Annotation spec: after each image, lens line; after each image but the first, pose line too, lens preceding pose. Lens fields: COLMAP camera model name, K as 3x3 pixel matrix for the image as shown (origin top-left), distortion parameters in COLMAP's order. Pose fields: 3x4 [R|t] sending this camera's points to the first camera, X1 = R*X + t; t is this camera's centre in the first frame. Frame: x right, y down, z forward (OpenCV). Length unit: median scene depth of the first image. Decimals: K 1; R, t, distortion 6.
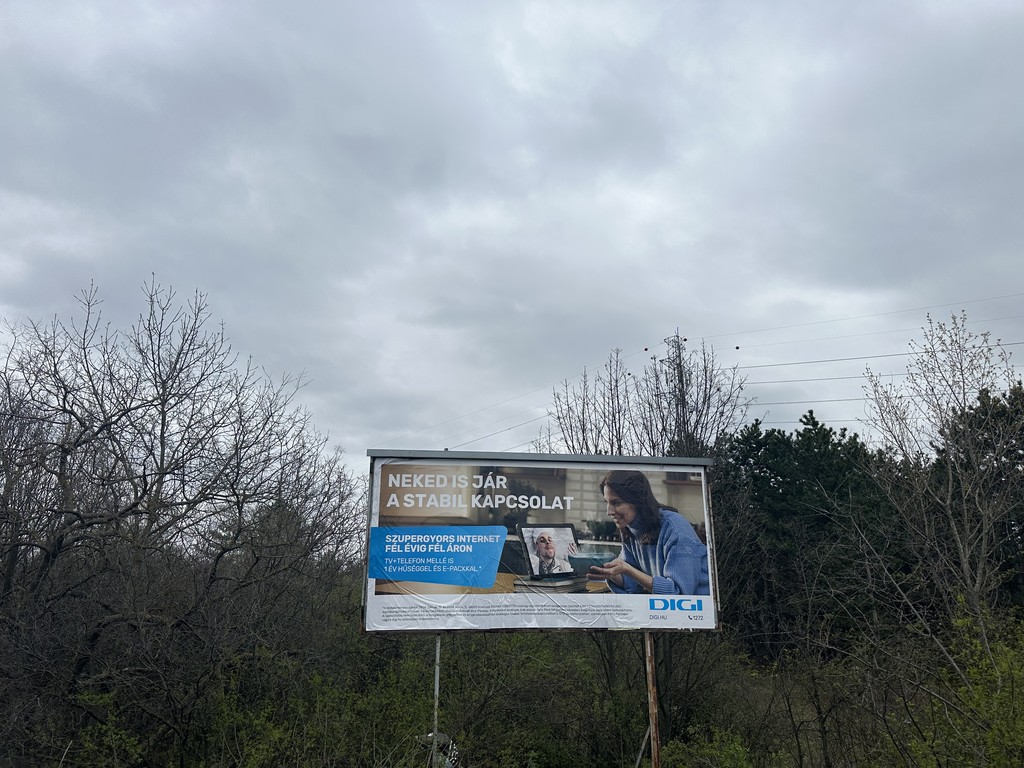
lens RADIAL K [[729.0, 0, 522.2], [0, 729.0, 397.2], [0, 0, 1]] dist [0.039449, -0.002290]
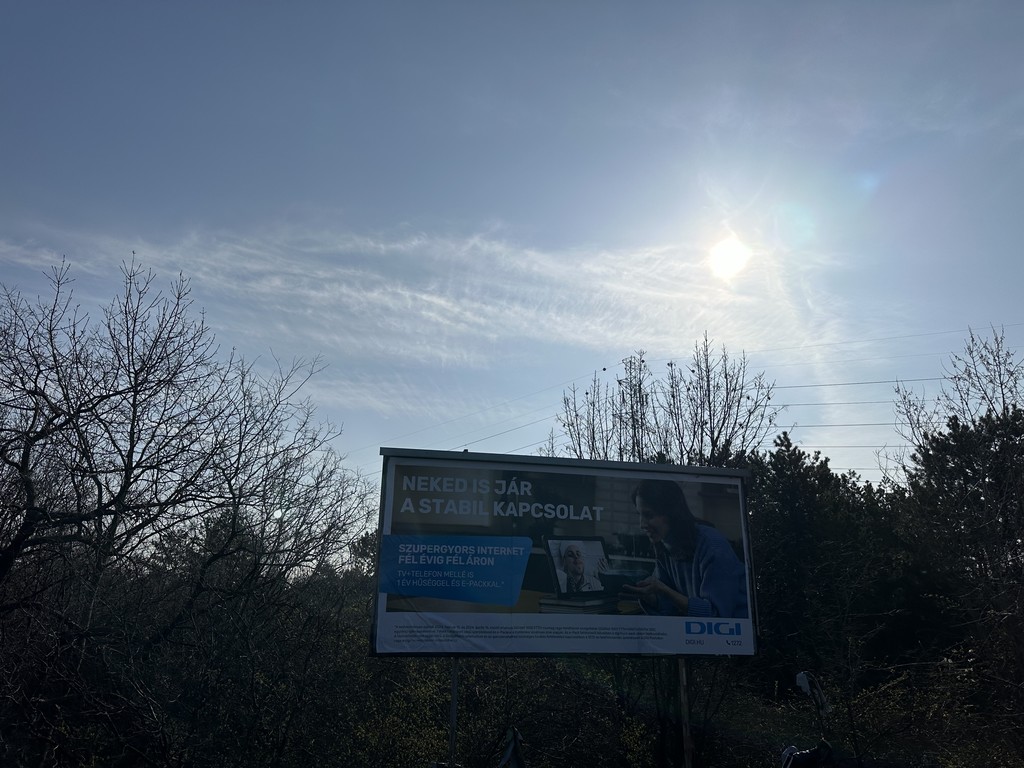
lens RADIAL K [[718.5, 0, 512.0], [0, 718.5, 384.0], [0, 0, 1]] dist [0.024695, -0.003406]
pose [[0.997197, 0.037558, 0.064715, -0.109955], [-0.034529, 0.998284, -0.047295, 0.029394], [-0.066380, 0.044928, 0.996782, 0.102609]]
